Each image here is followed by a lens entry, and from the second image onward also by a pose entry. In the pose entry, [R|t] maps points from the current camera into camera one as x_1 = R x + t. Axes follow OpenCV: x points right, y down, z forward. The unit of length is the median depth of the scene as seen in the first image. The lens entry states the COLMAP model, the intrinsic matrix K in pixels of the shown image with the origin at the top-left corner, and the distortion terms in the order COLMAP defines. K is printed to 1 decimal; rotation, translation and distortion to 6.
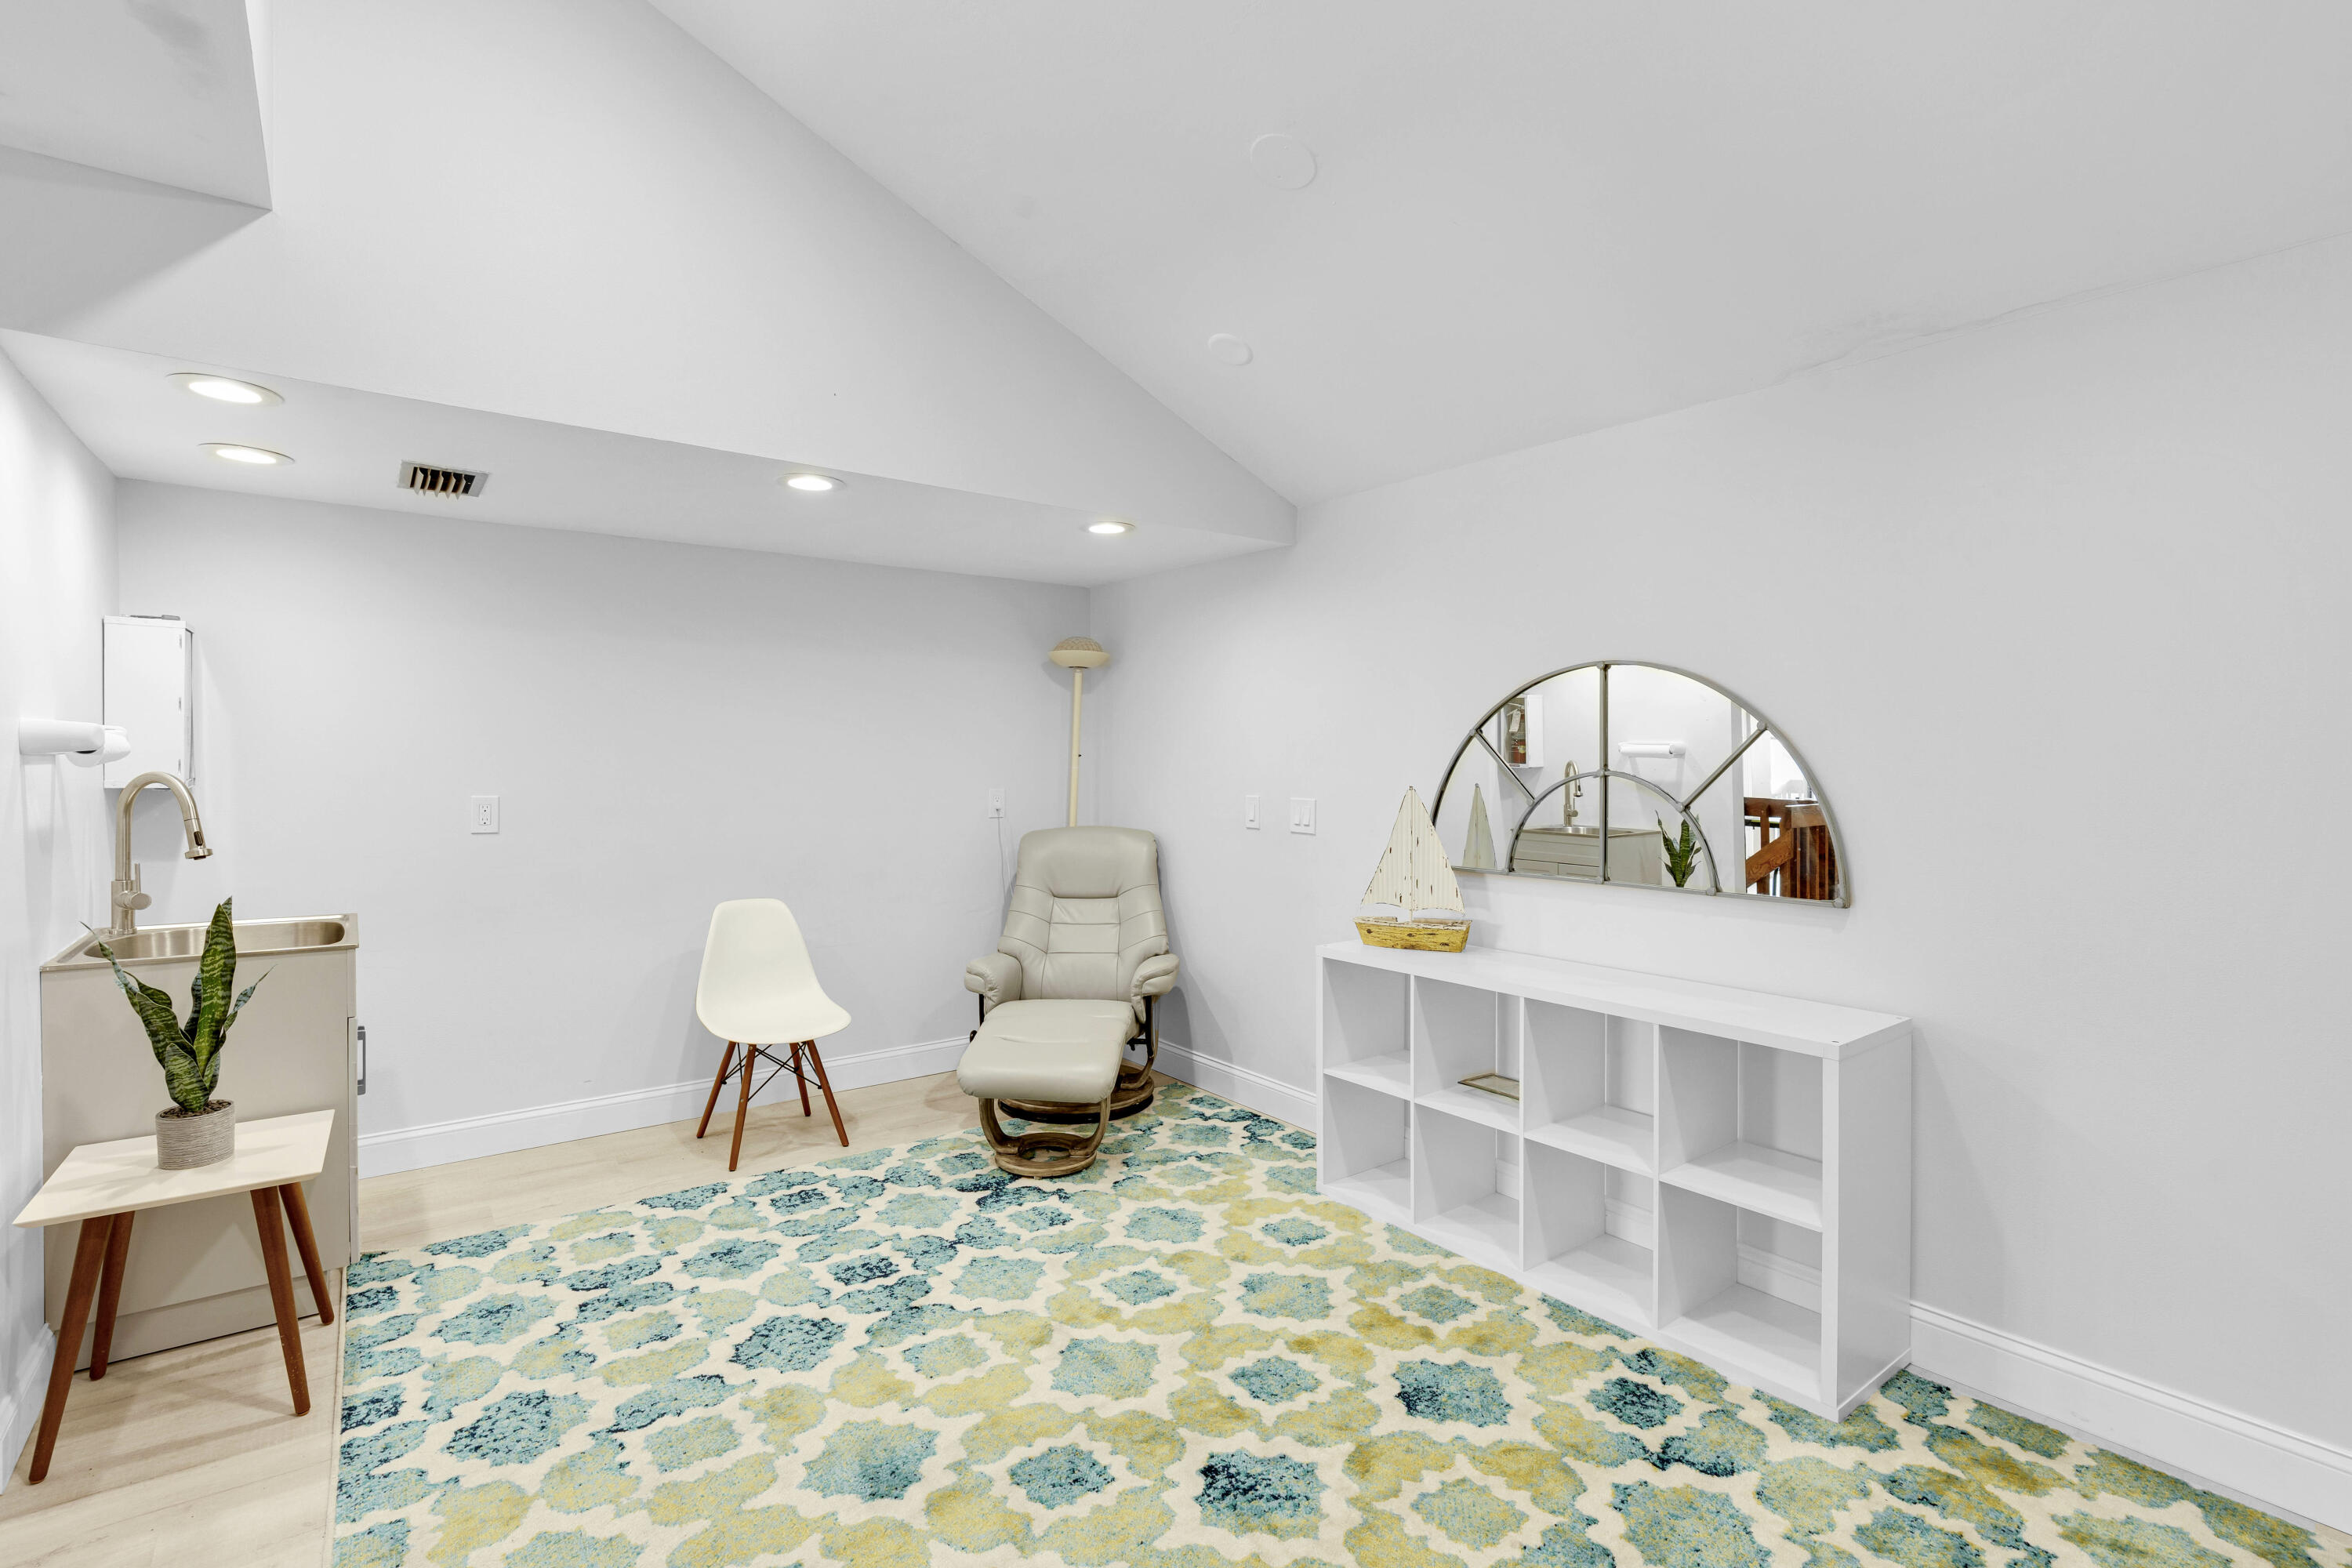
lens RADIAL K [[1074.3, 0, 1175.0], [0, 1074.3, 775.8], [0, 0, 1]] dist [-0.001256, -0.000068]
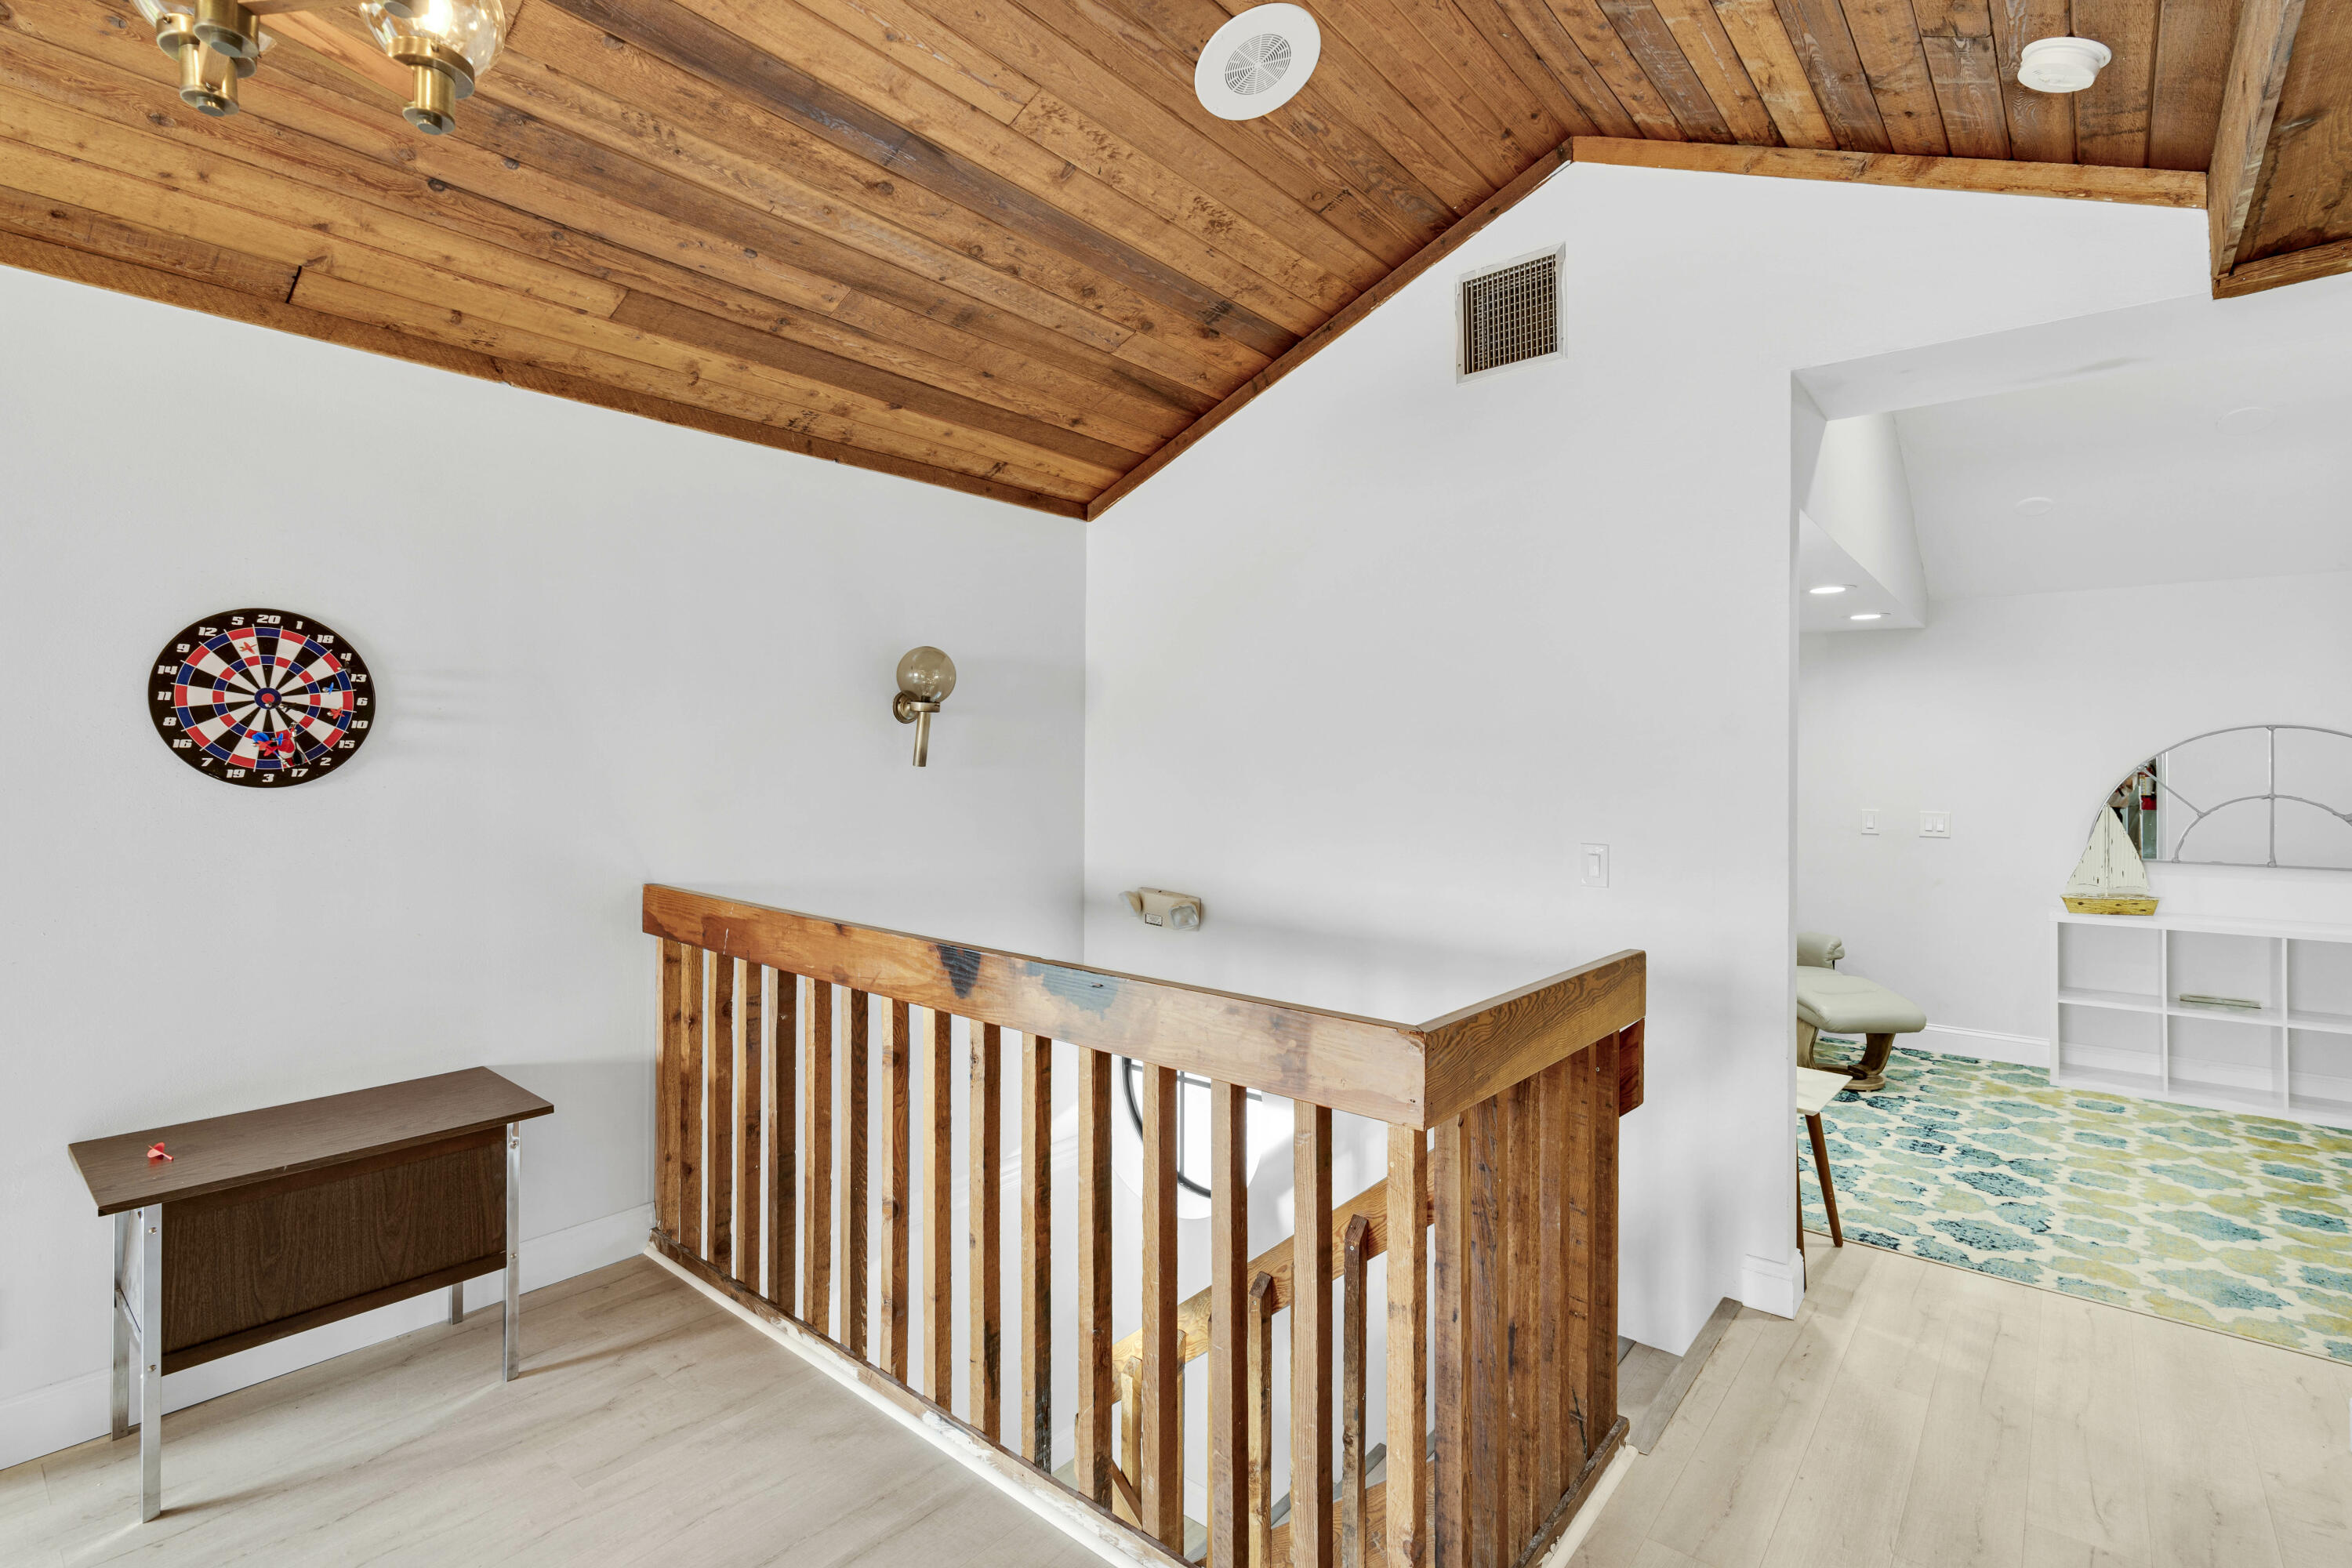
lens RADIAL K [[1074.3, 0, 1173.4], [0, 1074.3, 768.0], [0, 0, 1]] dist [-0.001256, -0.000068]
pose [[0.975007, -0.000997, 0.222174, -1.889937], [0.003375, 0.999941, -0.010324, -0.040117], [-0.222151, 0.010816, 0.974952, -0.213767]]
